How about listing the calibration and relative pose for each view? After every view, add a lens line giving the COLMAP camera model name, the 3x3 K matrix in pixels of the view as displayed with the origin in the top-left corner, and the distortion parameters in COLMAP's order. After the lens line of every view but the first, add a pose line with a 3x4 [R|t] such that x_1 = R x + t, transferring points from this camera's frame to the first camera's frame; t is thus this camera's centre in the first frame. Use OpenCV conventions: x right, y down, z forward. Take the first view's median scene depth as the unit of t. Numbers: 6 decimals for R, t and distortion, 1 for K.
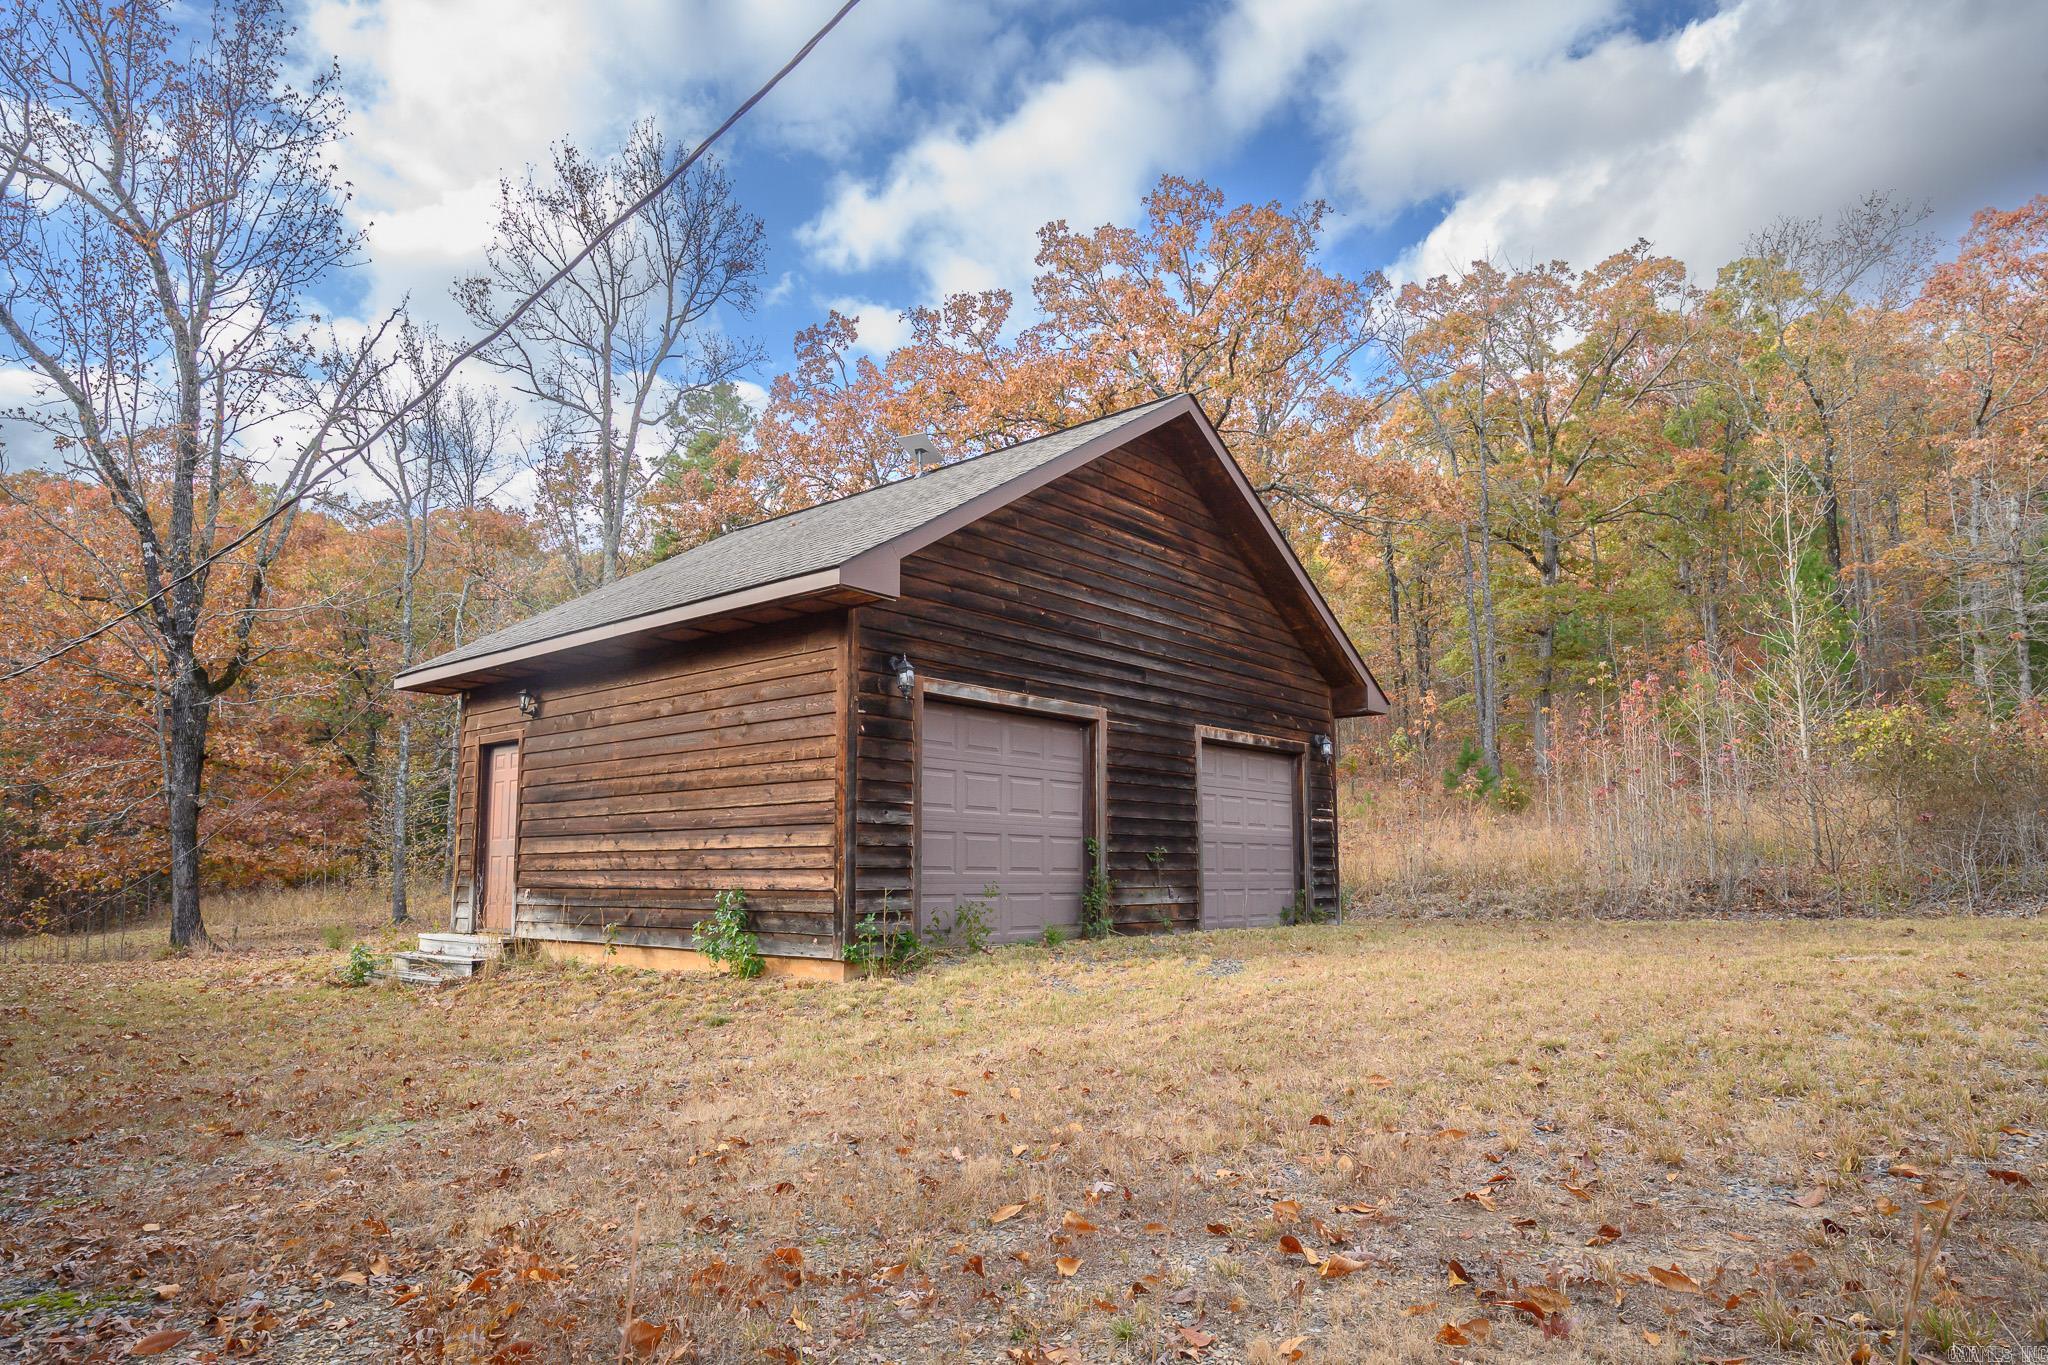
lens RADIAL K [[1211.4, 0, 1033.0], [0, 1211.4, 738.6], [0, 0, 1]] dist [-0.021021, -0.000852]
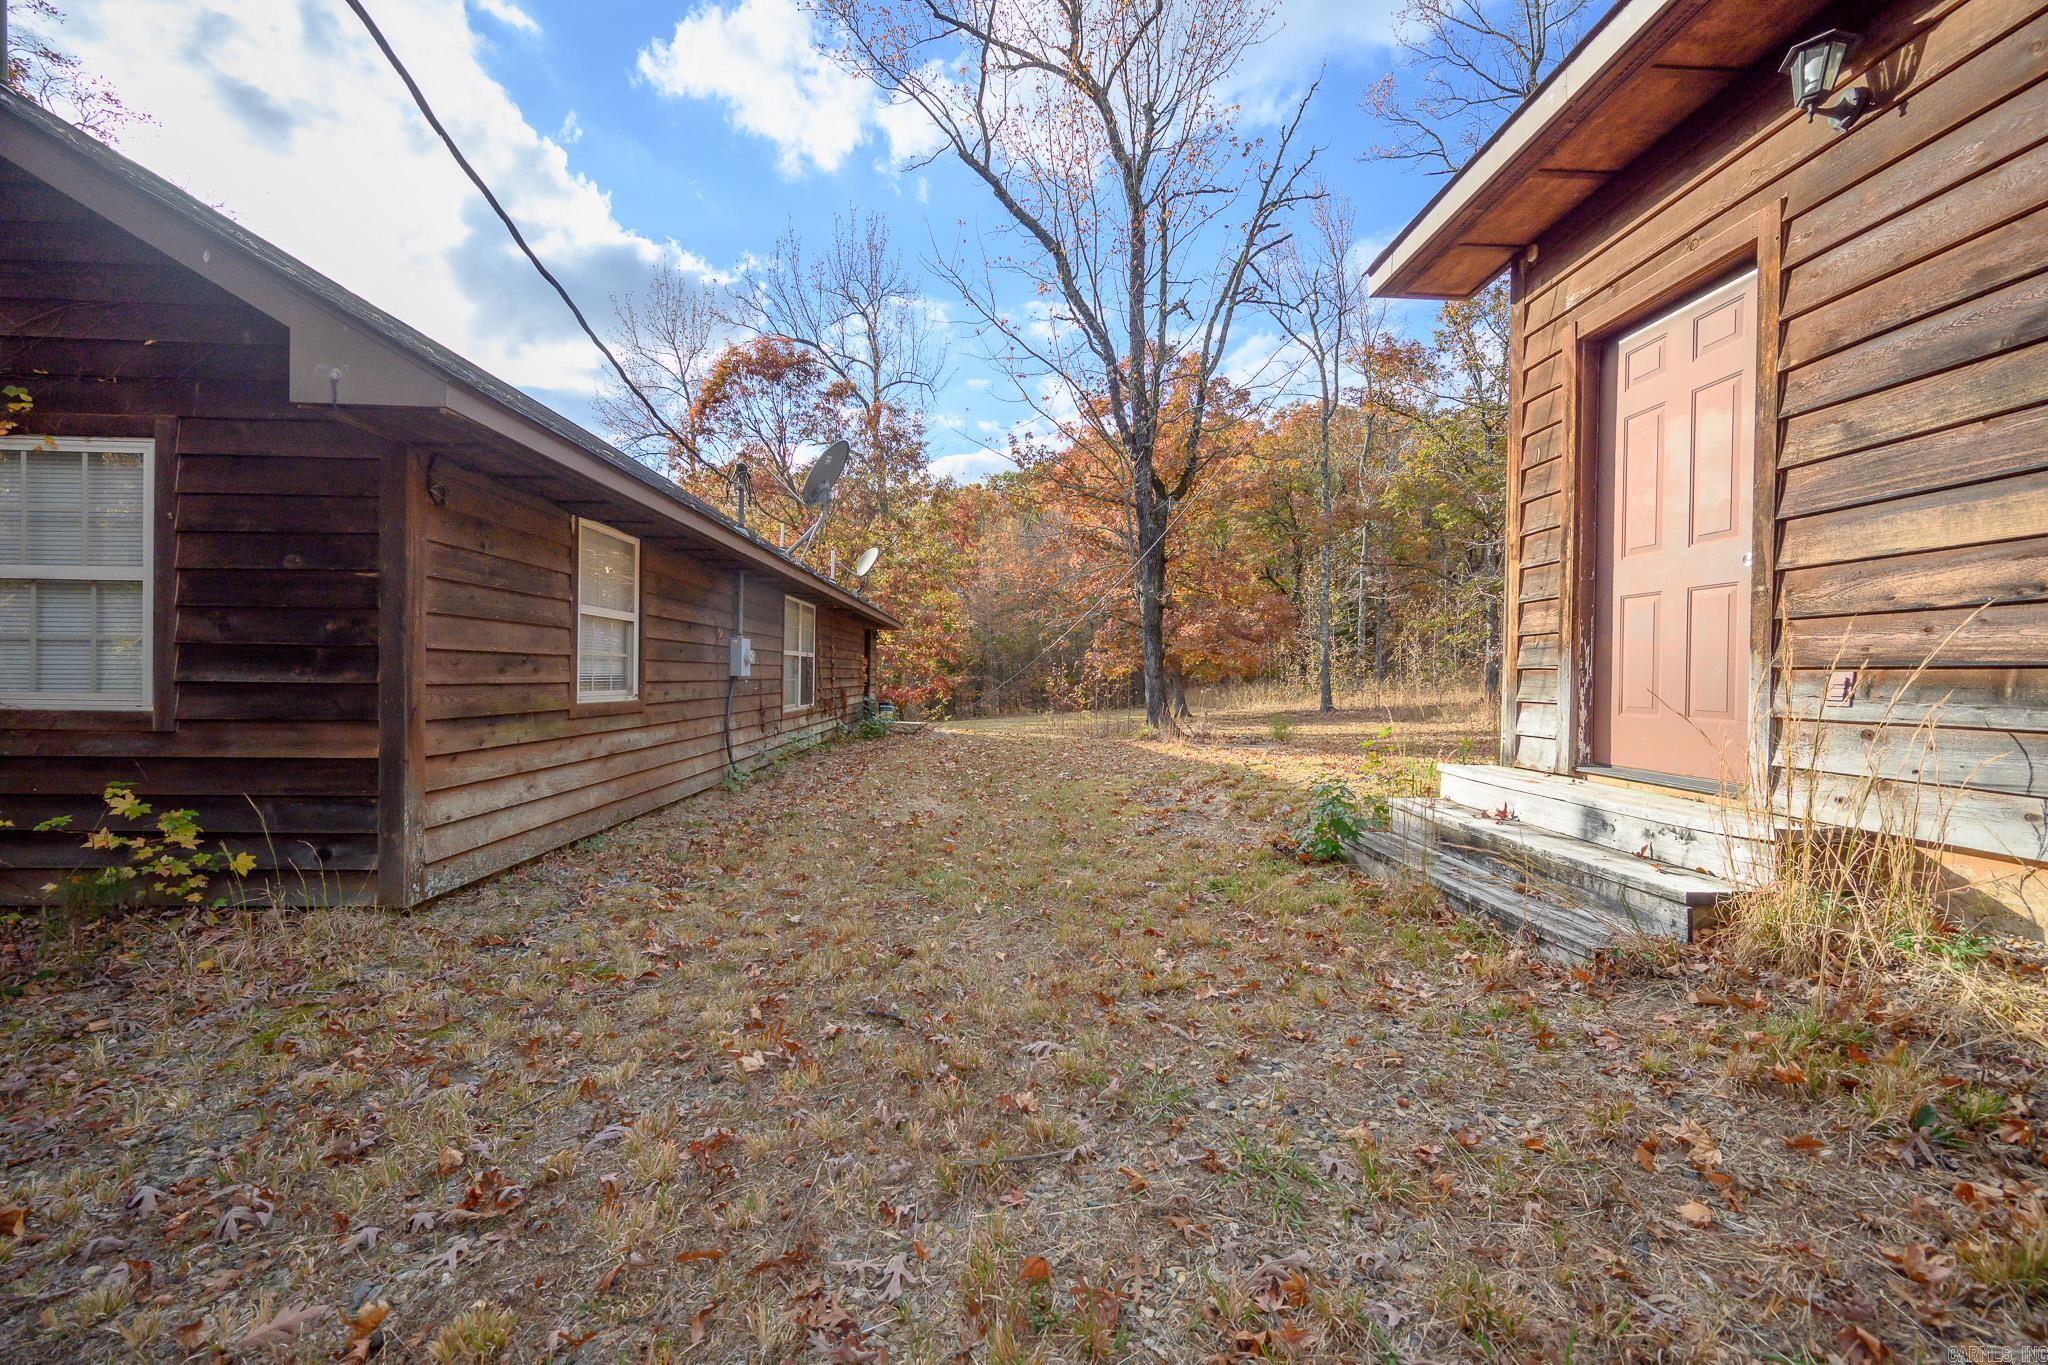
lens RADIAL K [[804.0, 0, 1024.0], [0, 804.0, 682.5], [0, 0, 1]] dist [-0.000822, -0.000055]
pose [[0.676074, 0.022379, -0.736494, -0.229528], [0.064579, 0.993893, 0.089482, 0.053285], [0.733998, -0.108058, 0.670500, 0.393966]]
